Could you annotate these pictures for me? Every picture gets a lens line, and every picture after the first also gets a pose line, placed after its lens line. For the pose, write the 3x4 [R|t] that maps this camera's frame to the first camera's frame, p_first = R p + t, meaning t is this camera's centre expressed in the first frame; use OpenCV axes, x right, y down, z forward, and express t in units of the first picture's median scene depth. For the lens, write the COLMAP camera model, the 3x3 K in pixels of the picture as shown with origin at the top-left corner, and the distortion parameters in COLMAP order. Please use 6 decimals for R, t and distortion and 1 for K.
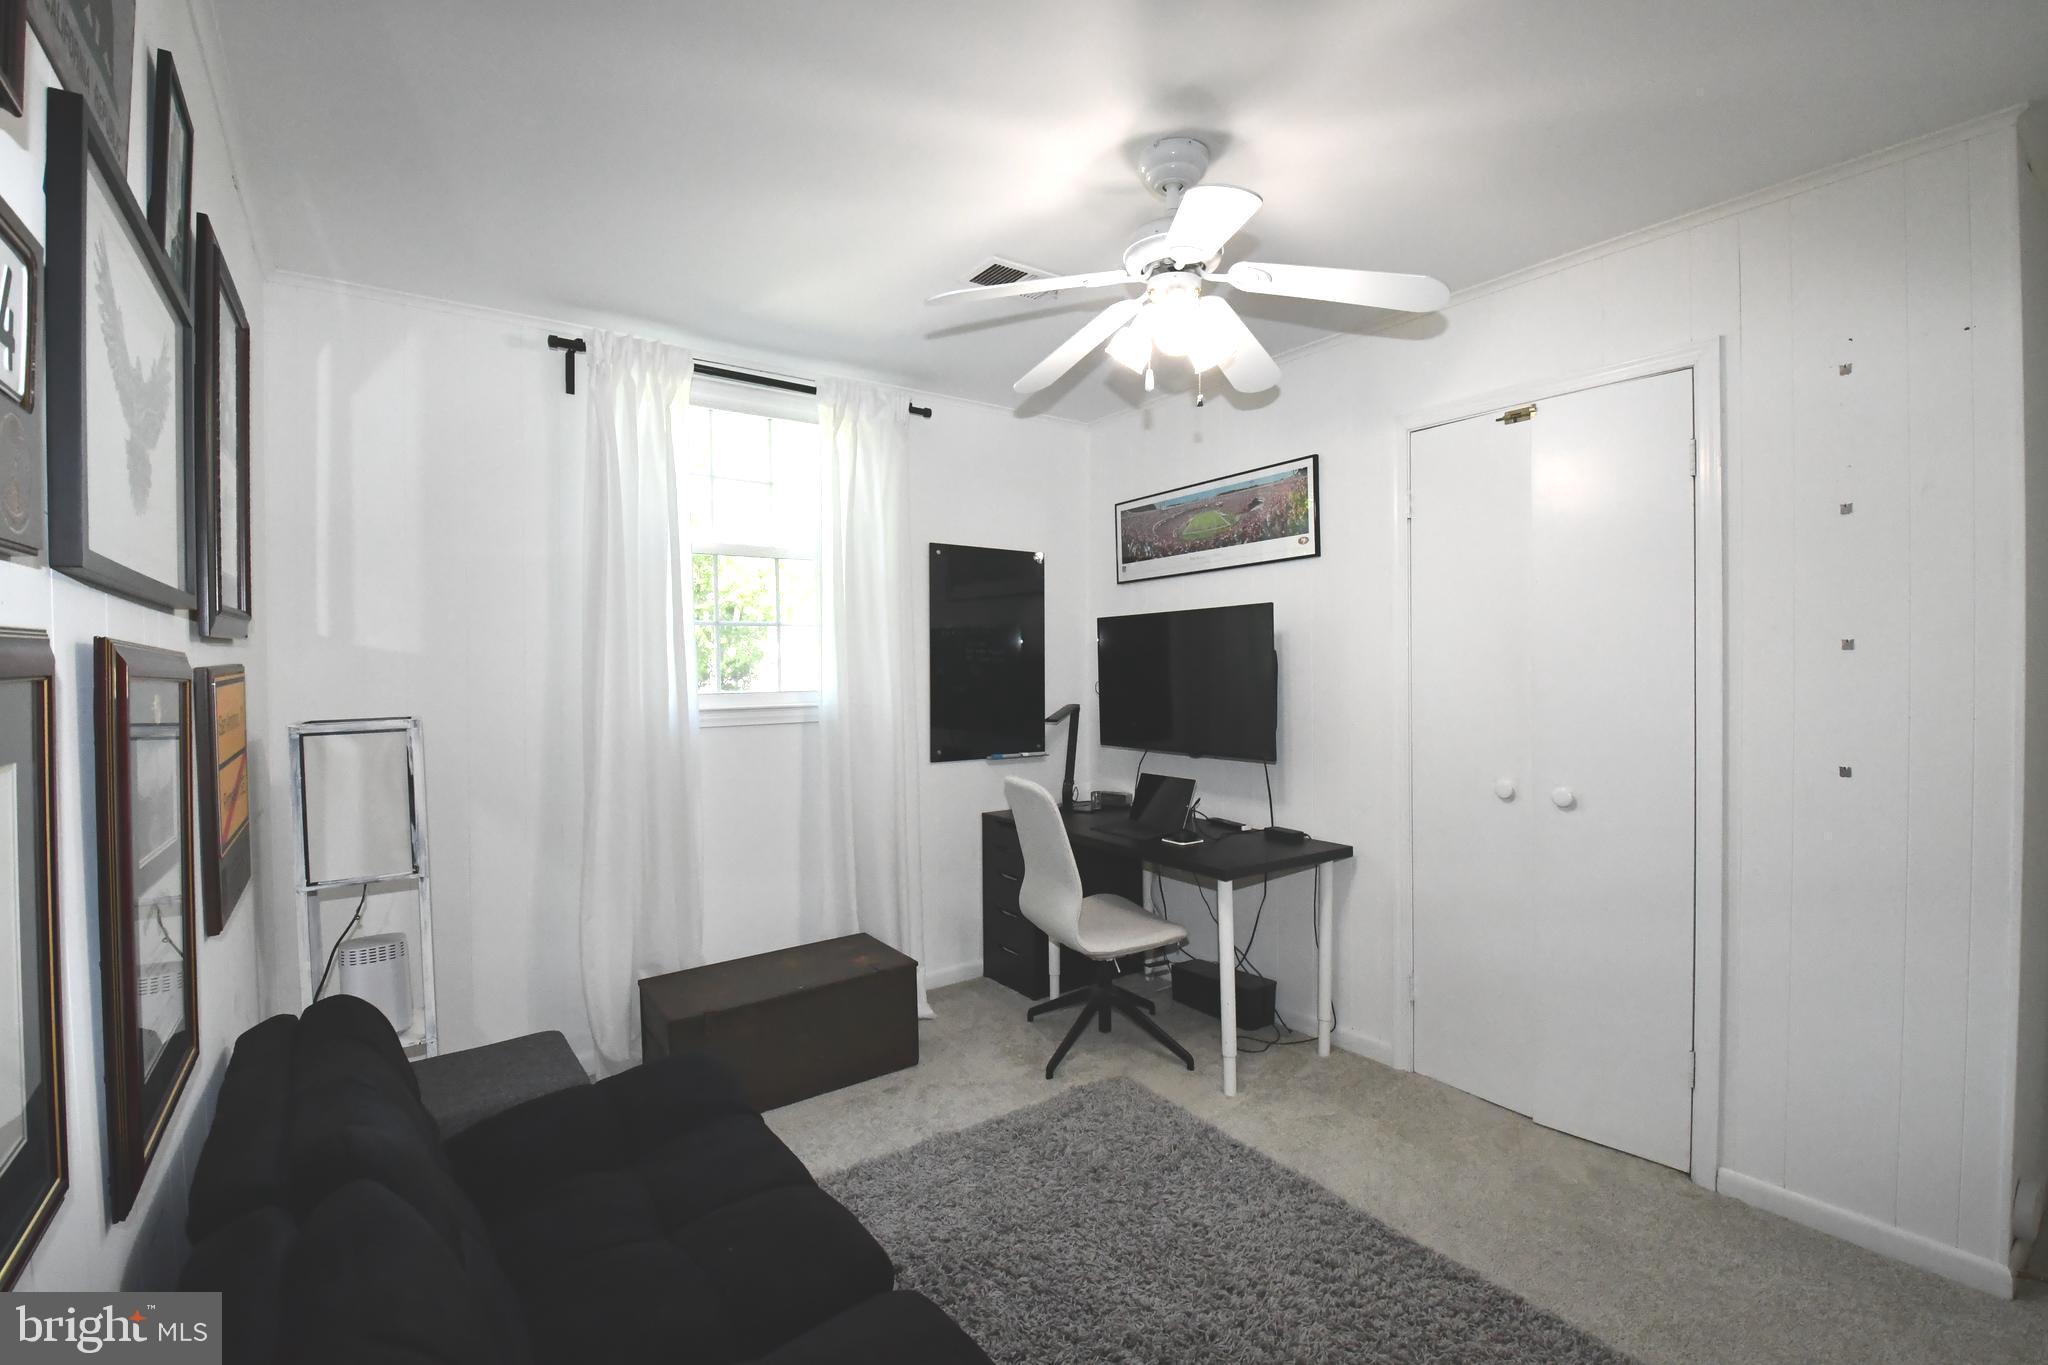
lens RADIAL K [[897.9, 0, 1011.1], [0, 897.9, 681.7], [0, 0, 1]] dist [0.000148, -0.016934]
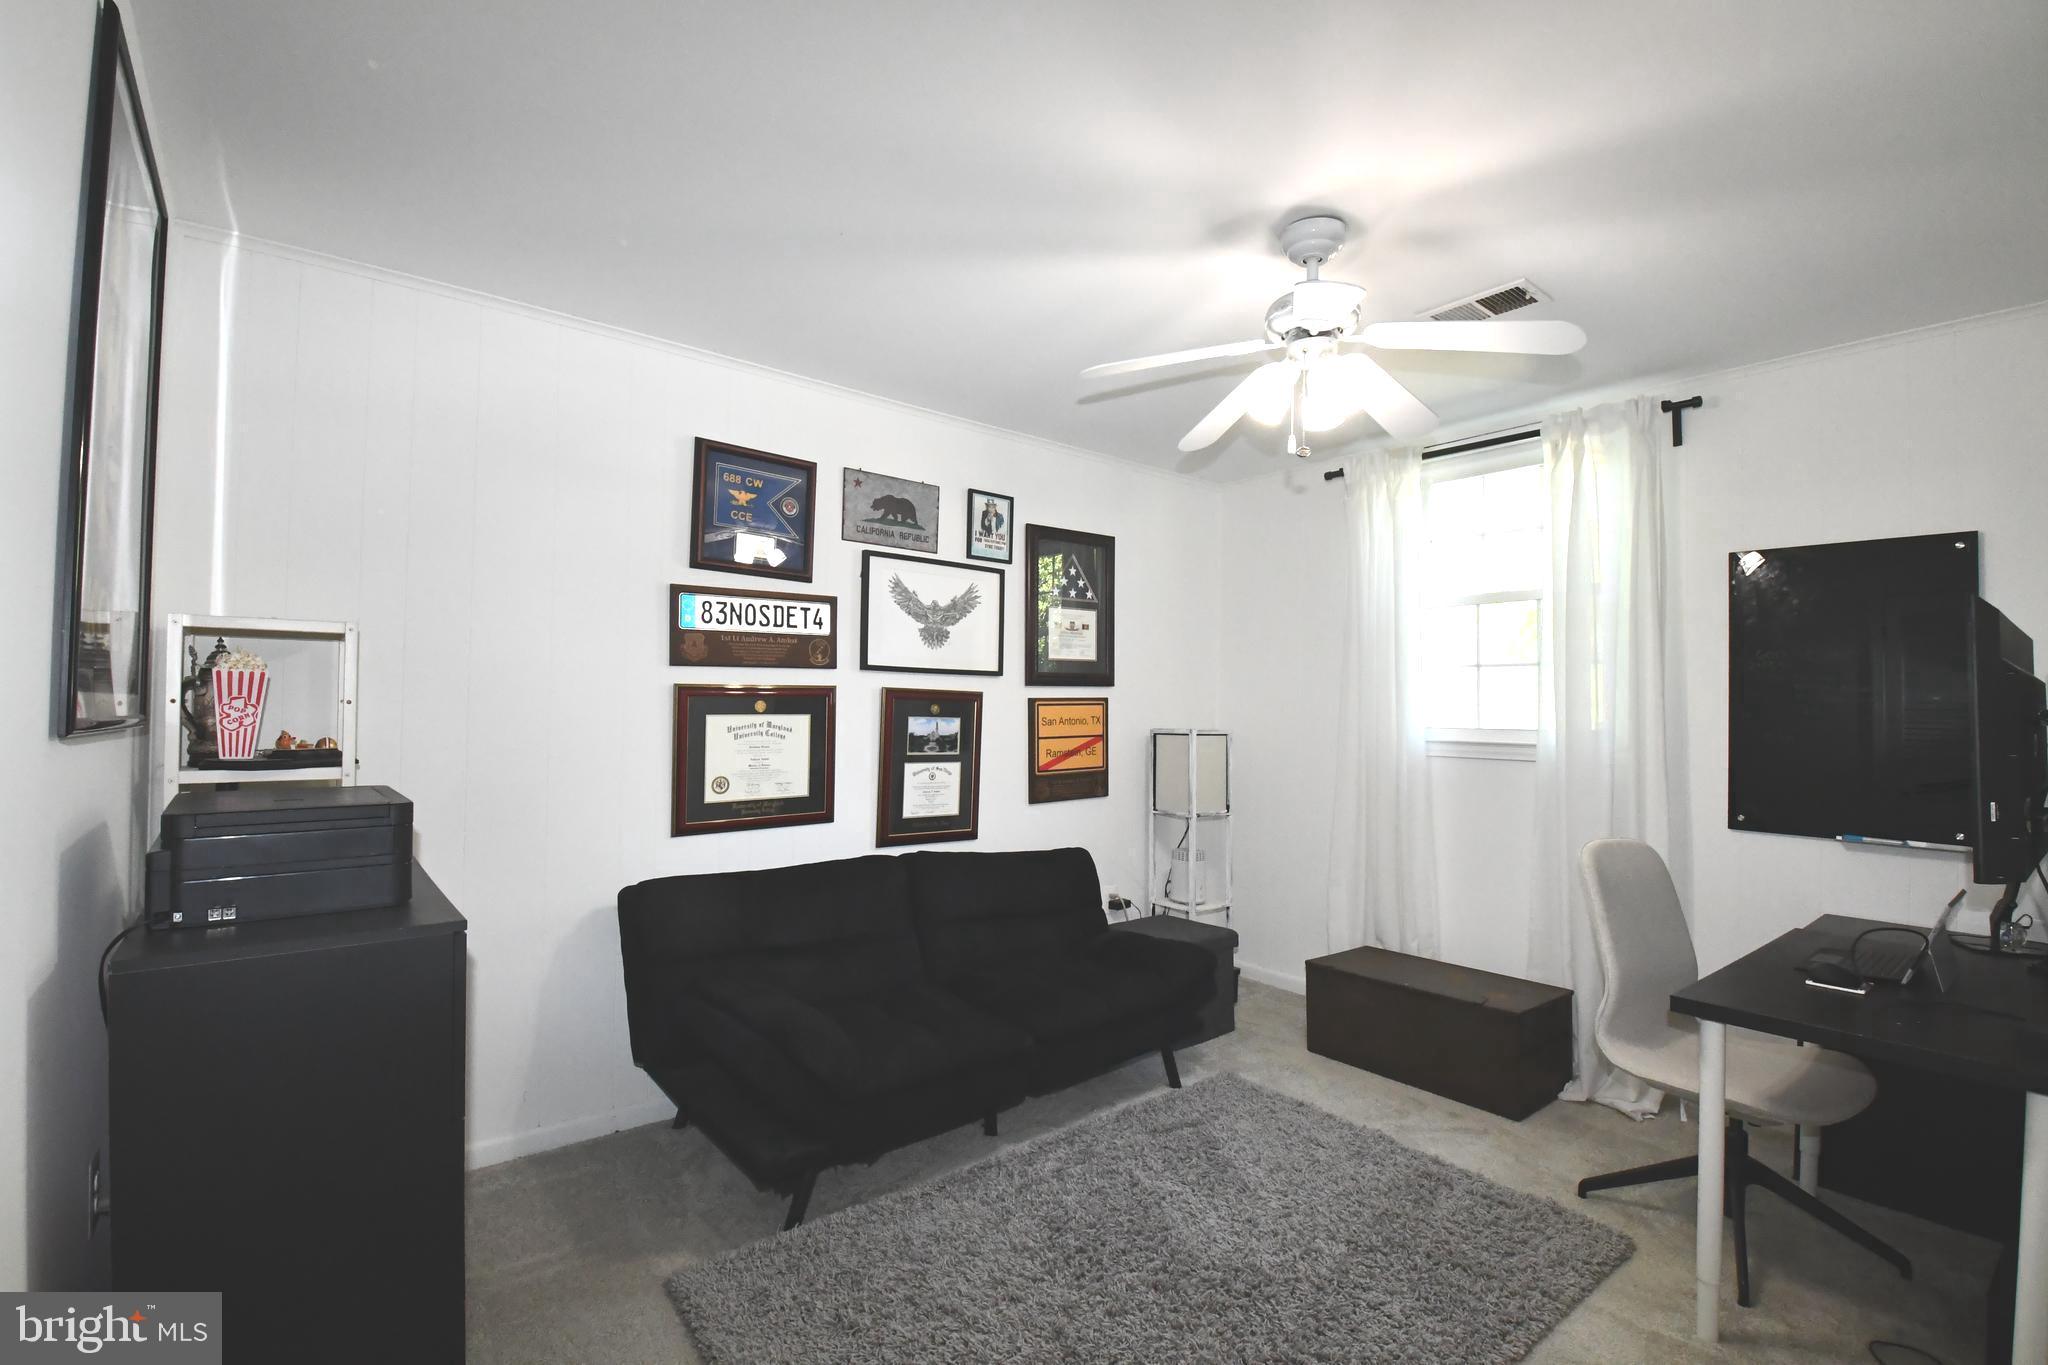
lens RADIAL K [[897.9, 0, 1011.1], [0, 897.9, 681.7], [0, 0, 1]] dist [0.000148, -0.016934]
pose [[0.053199, -0.014634, -0.998477, 0.847644], [-0.028063, 0.999476, -0.016144, -0.012090], [0.998190, 0.028879, 0.052761, 0.406098]]
